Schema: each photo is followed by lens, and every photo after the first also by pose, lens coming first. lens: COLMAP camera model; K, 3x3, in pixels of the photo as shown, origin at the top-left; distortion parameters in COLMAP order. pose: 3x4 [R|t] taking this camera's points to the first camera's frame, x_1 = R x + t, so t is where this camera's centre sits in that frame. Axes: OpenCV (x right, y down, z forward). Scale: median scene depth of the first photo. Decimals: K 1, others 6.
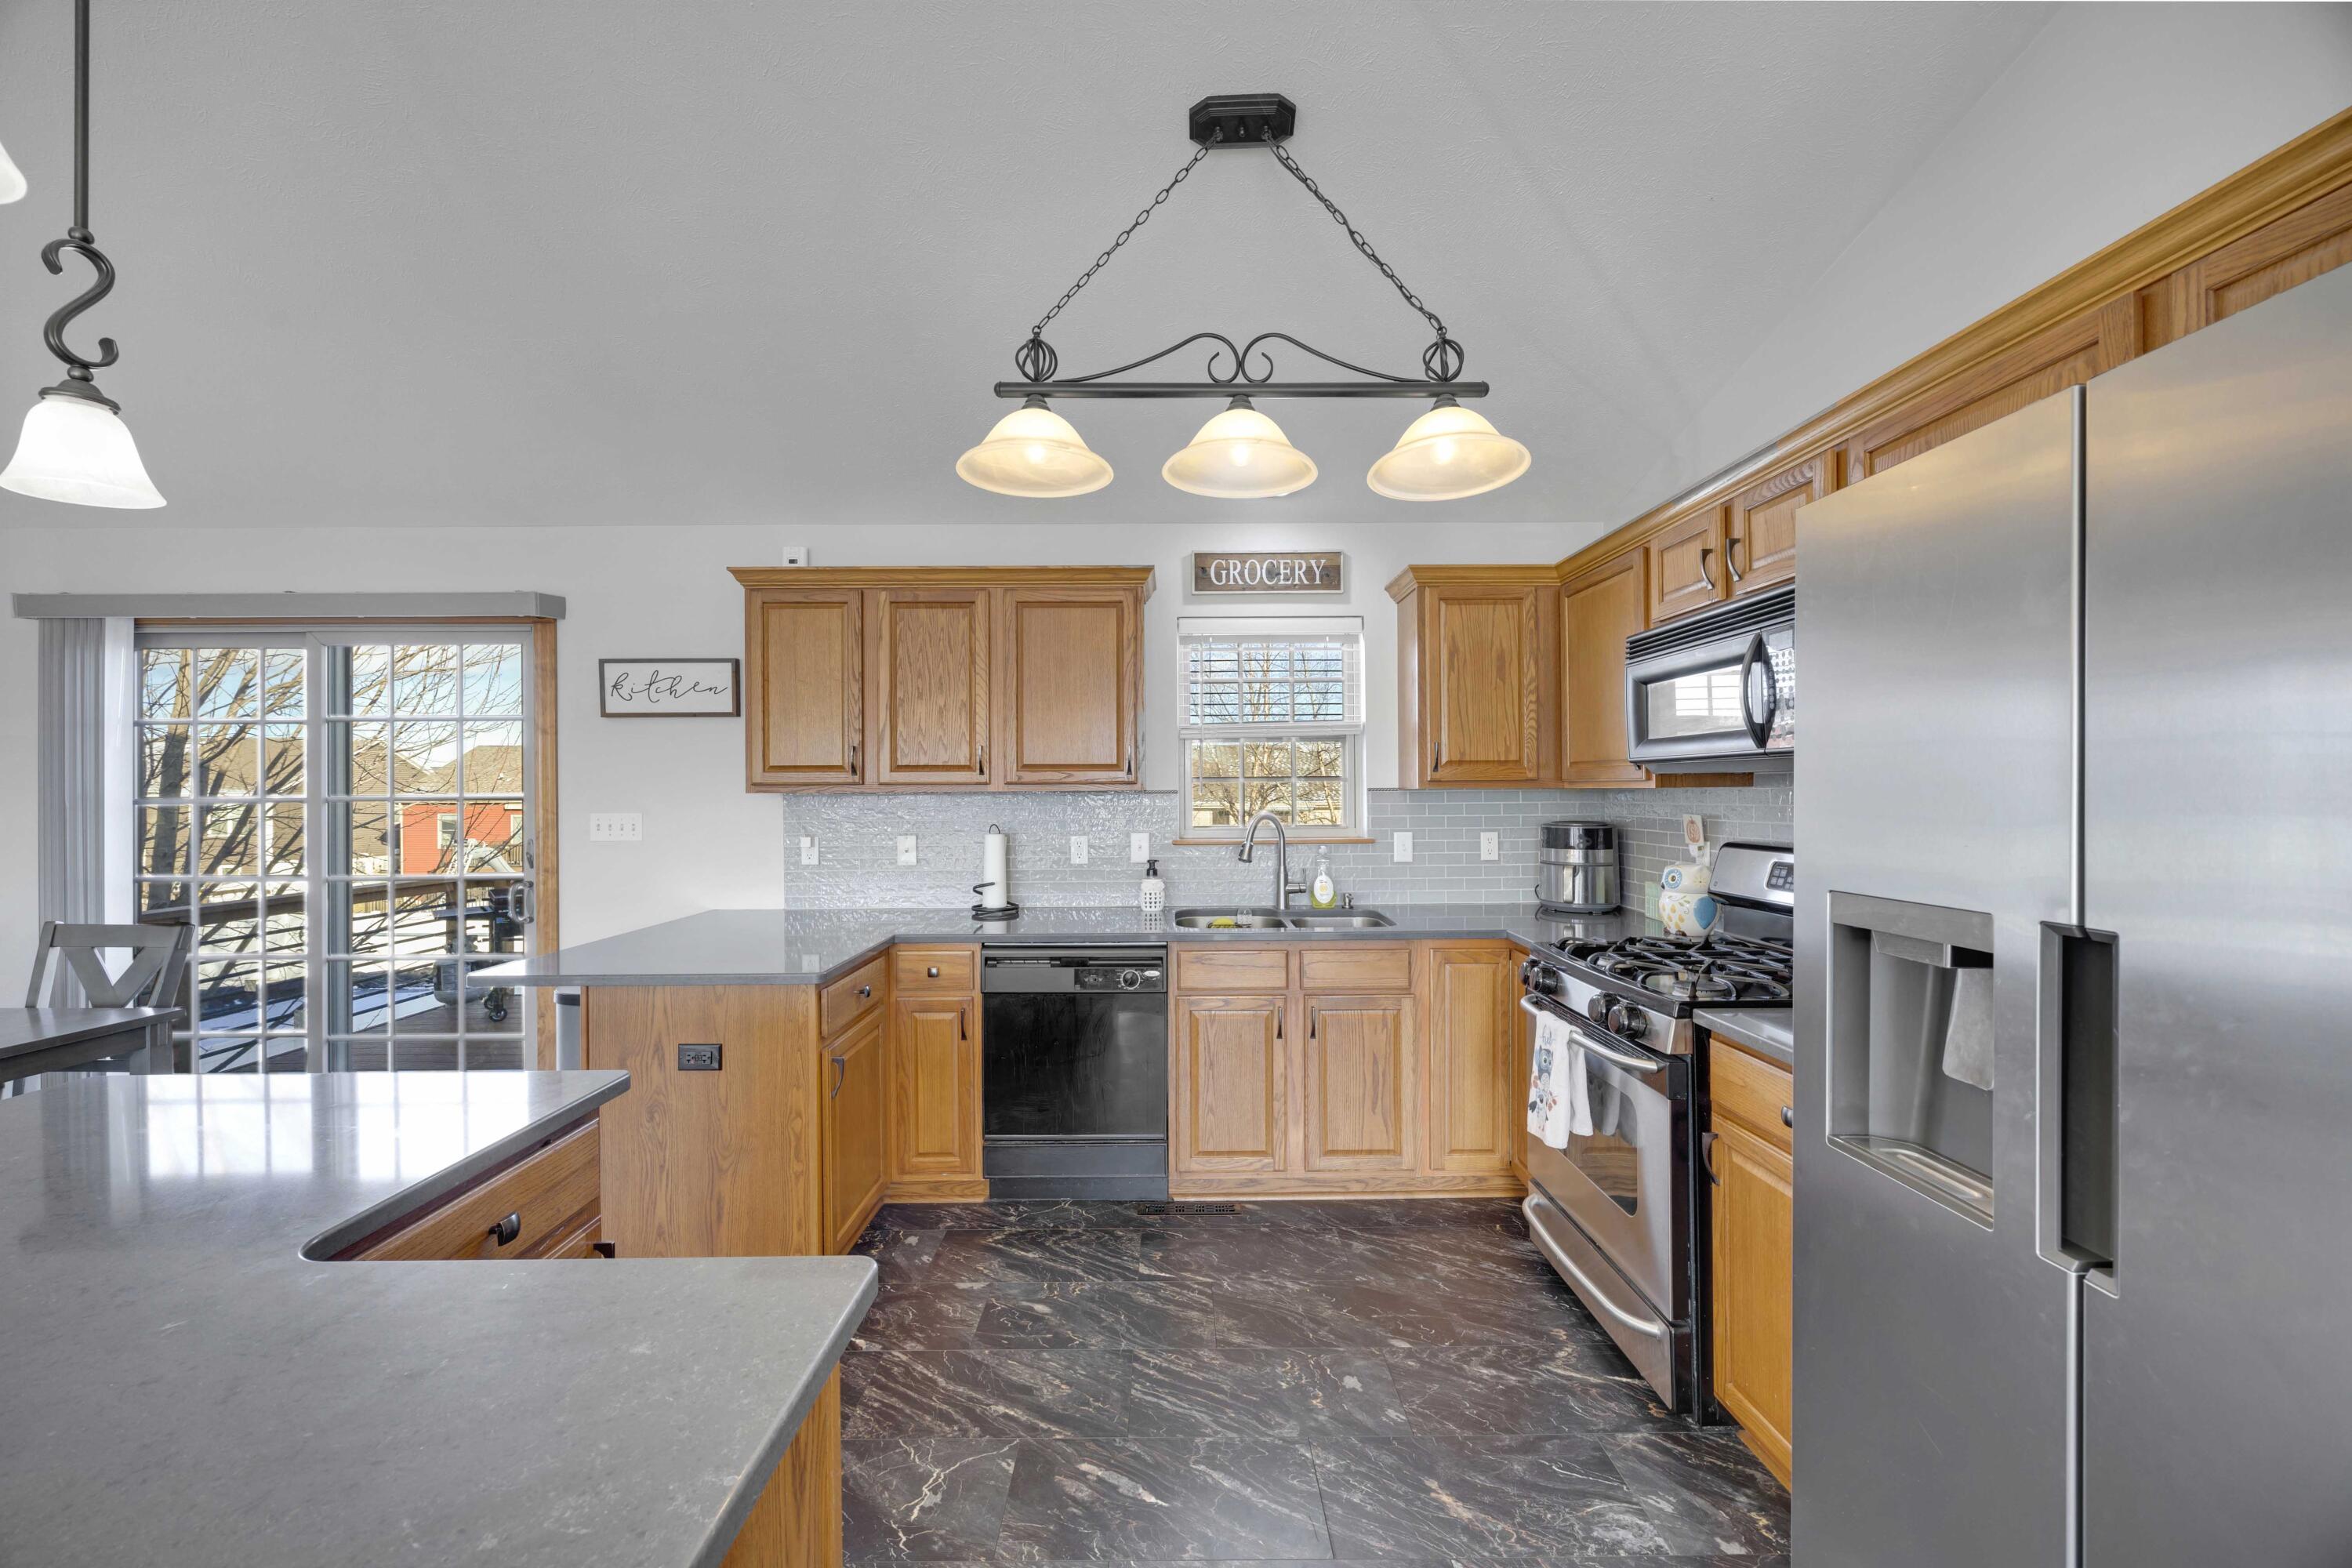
lens RADIAL K [[902.4, 0, 1175.2], [0, 902.4, 787.7], [0, 0, 1]] dist [-0.001610, 0.000951]
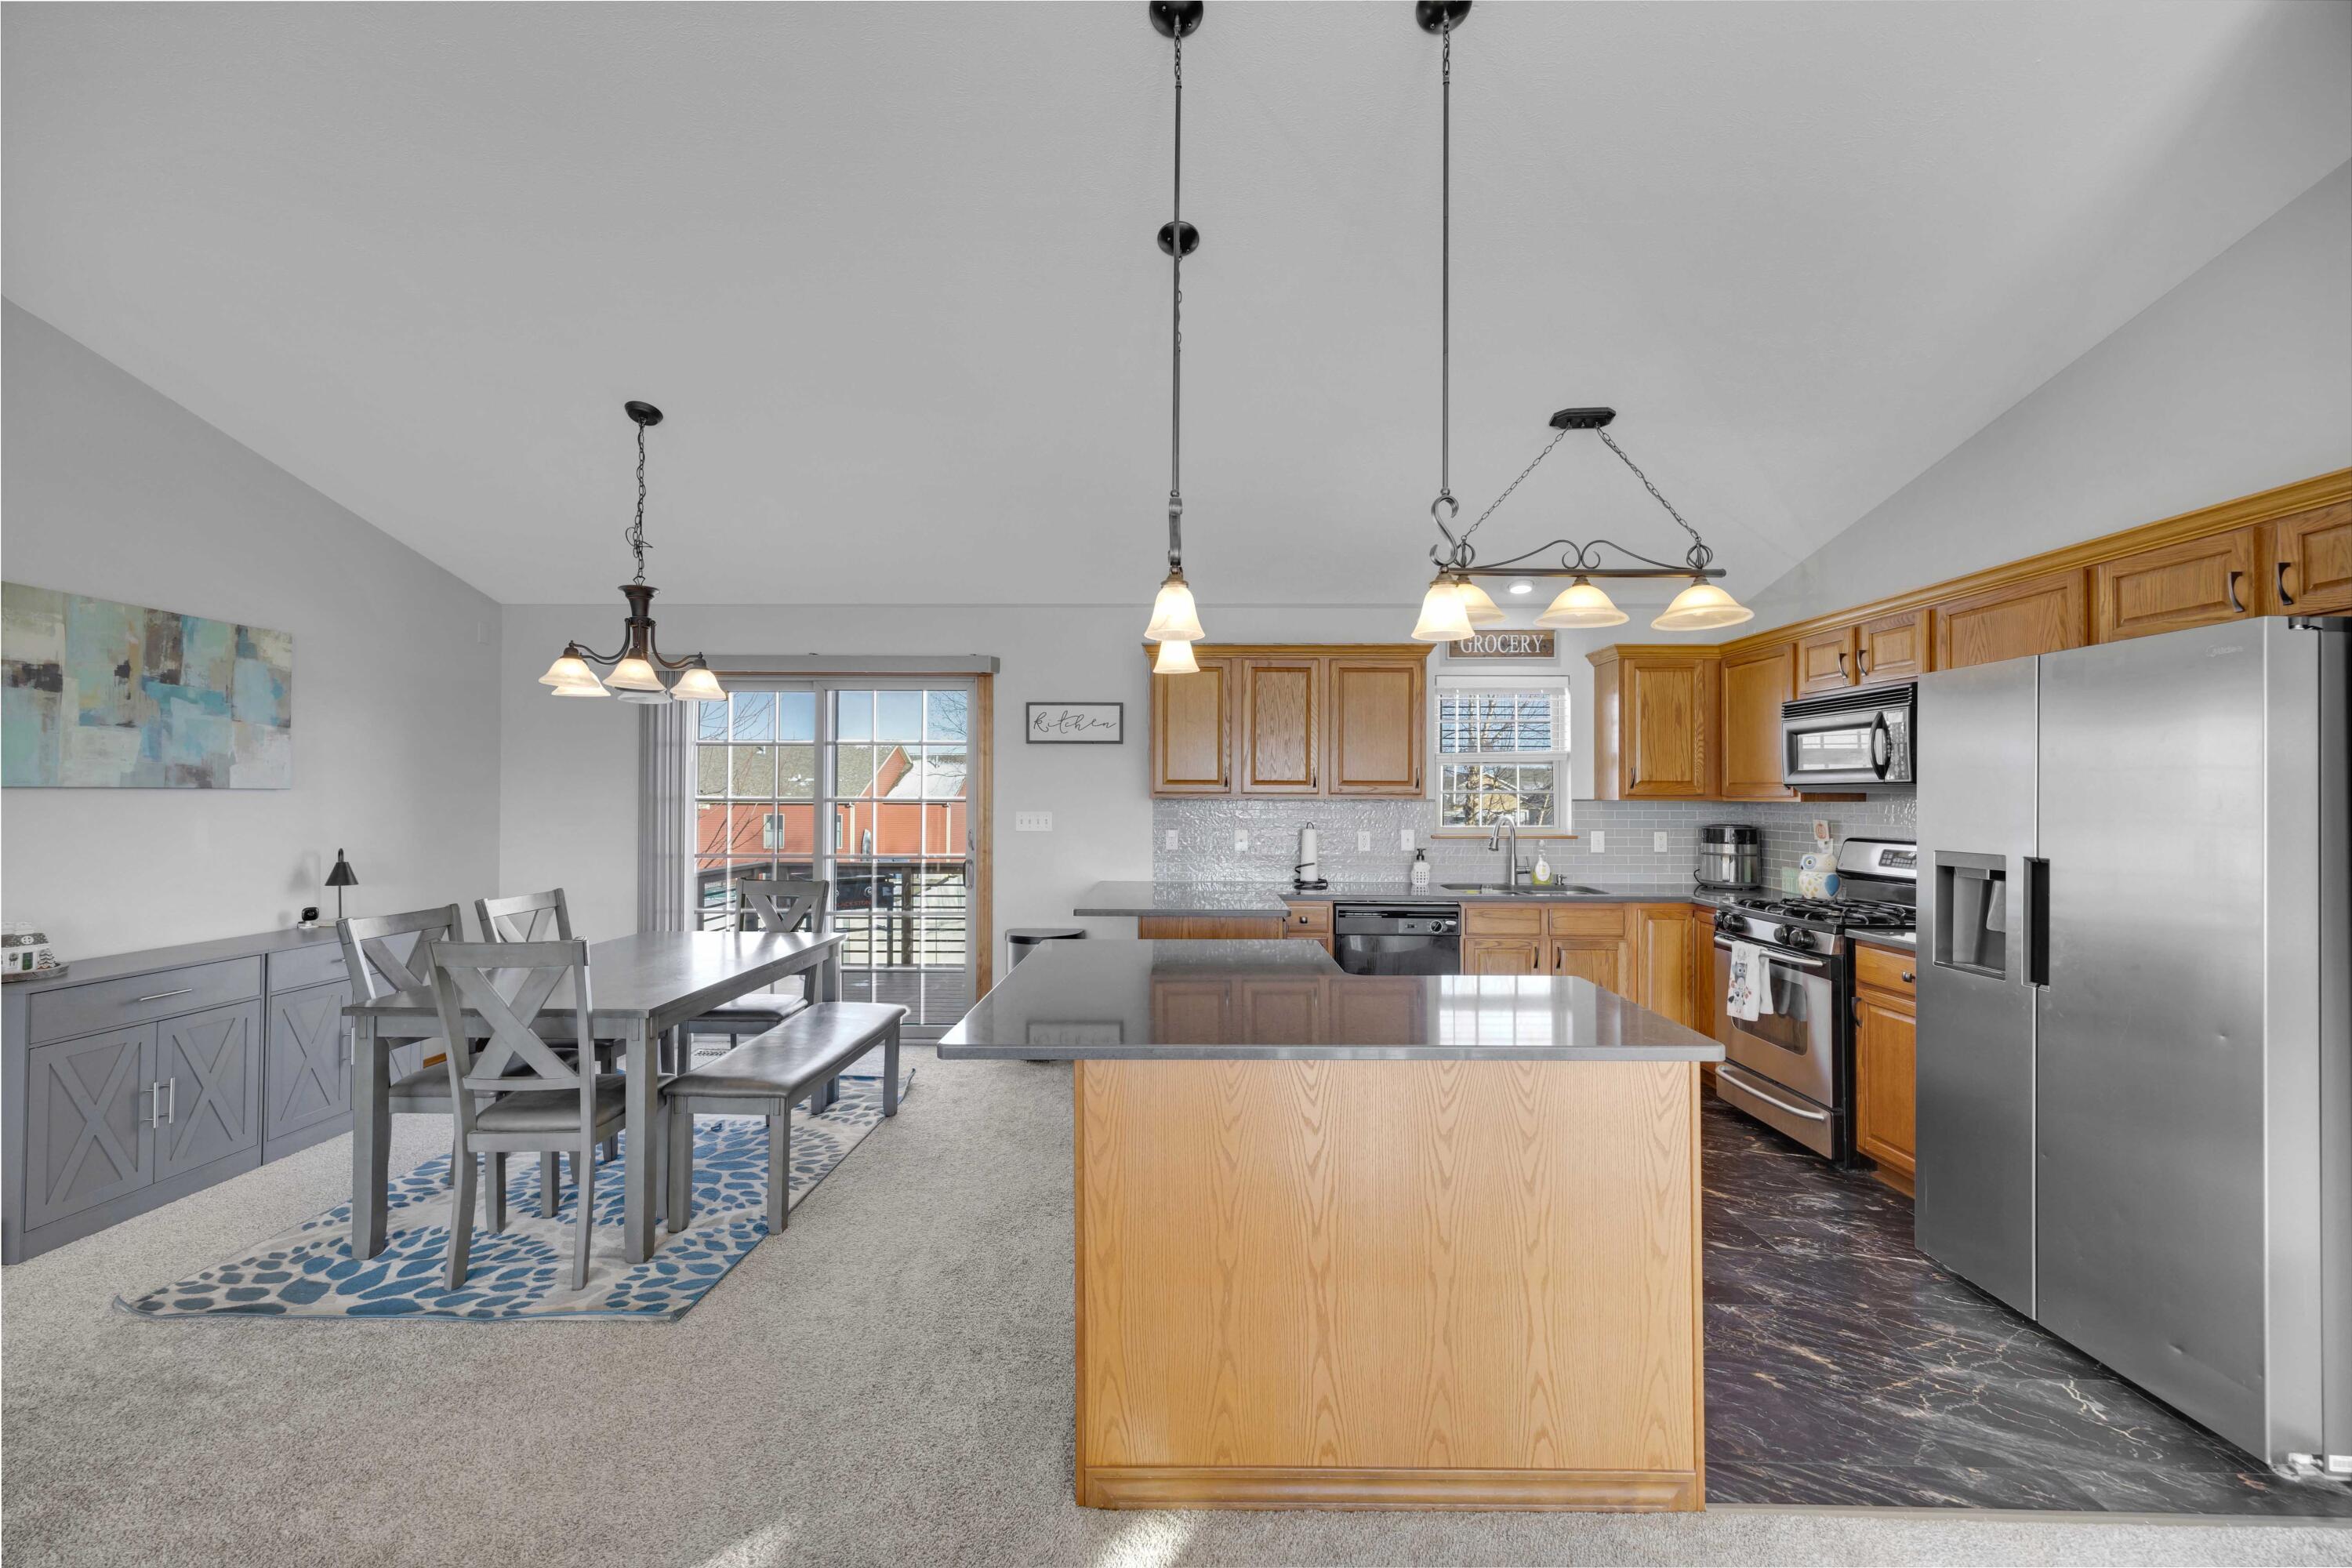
lens RADIAL K [[934.4, 0, 1176.5], [0, 934.4, 784.8], [0, 0, 1]] dist [0.008615, -0.000688]
pose [[0.999773, 0.009726, -0.018964, -0.560867], [-0.009888, 0.999915, -0.008475, -0.005063], [0.018880, 0.008661, 0.999784, -0.688820]]
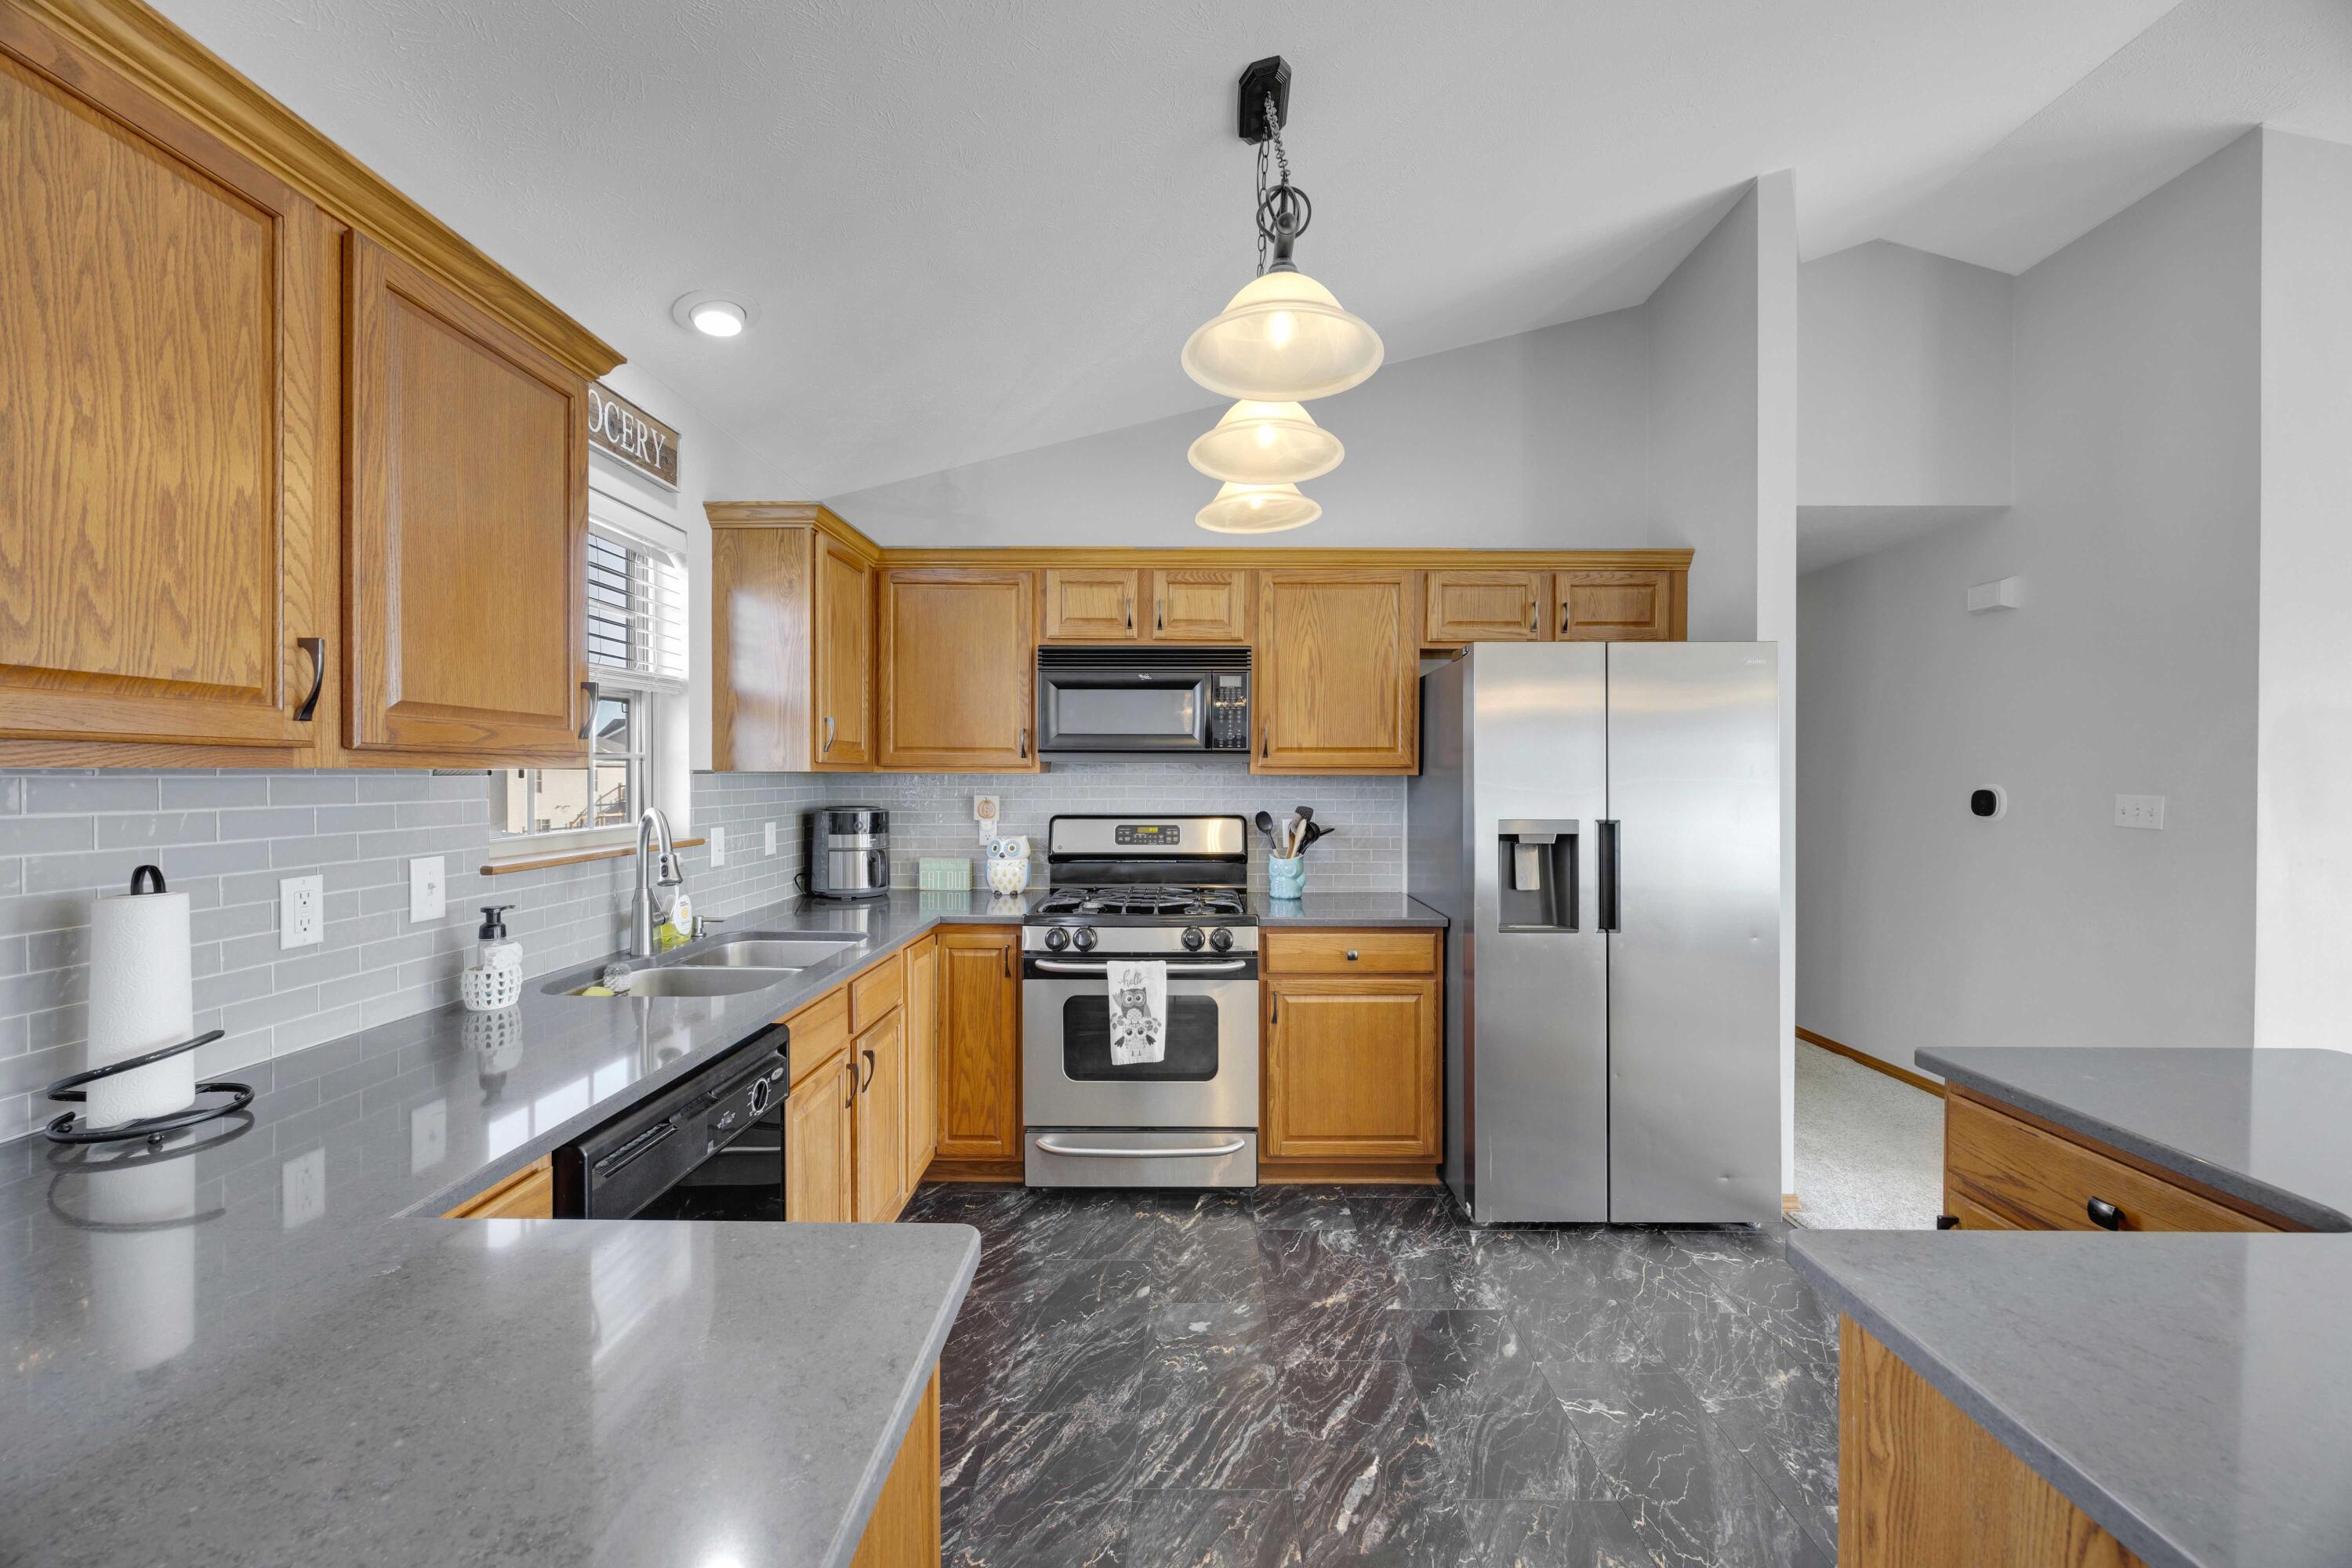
lens RADIAL K [[902.4, 0, 1185.5], [0, 902.4, 786.1], [0, 0, 1]] dist [-0.001610, 0.000951]
pose [[0.012248, -0.007575, 0.999896, -0.776157], [-0.005732, 0.999954, 0.007646, 0.008627], [-0.999909, -0.005825, 0.012204, 0.897805]]
